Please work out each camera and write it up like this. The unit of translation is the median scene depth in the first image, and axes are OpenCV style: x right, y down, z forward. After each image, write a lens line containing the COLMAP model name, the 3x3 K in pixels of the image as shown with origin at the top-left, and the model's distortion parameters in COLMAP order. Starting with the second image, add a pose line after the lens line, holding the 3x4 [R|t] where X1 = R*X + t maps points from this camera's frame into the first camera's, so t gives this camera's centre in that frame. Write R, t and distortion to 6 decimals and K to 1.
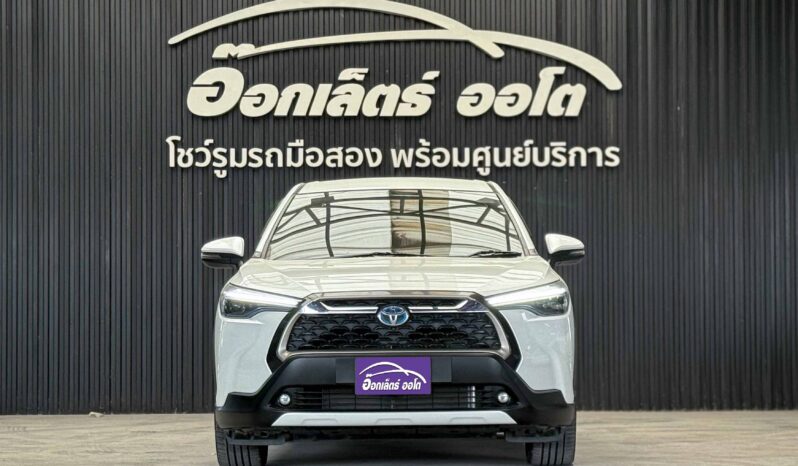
lens RADIAL K [[2355.9, 0, 430.6], [0, 2355.9, 230.9], [0, 0, 1]] dist [0.094877, 0.823413]
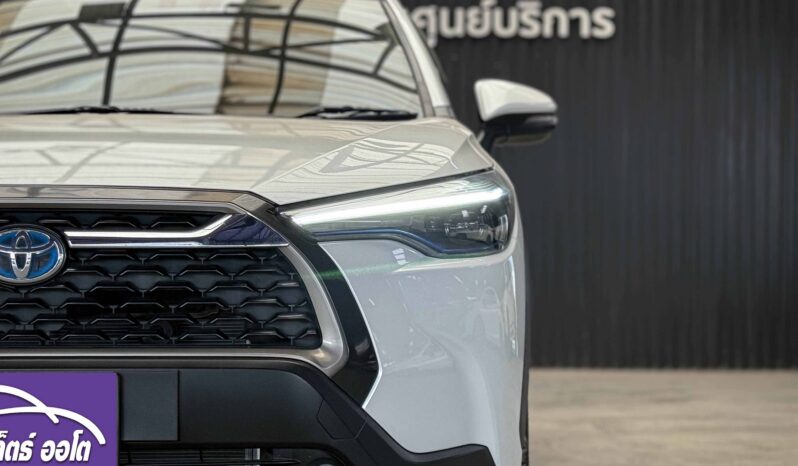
lens RADIAL K [[2240.4, 0, 399.0], [0, 2240.4, 233.0], [0, 0, 1]] dist [0.563939, 0.278033]
pose [[0.999913, 0.009854, -0.008724, 0.044926], [-0.009532, 0.999297, 0.036264, 0.019291], [0.009076, -0.036177, 0.999304, 0.648459]]
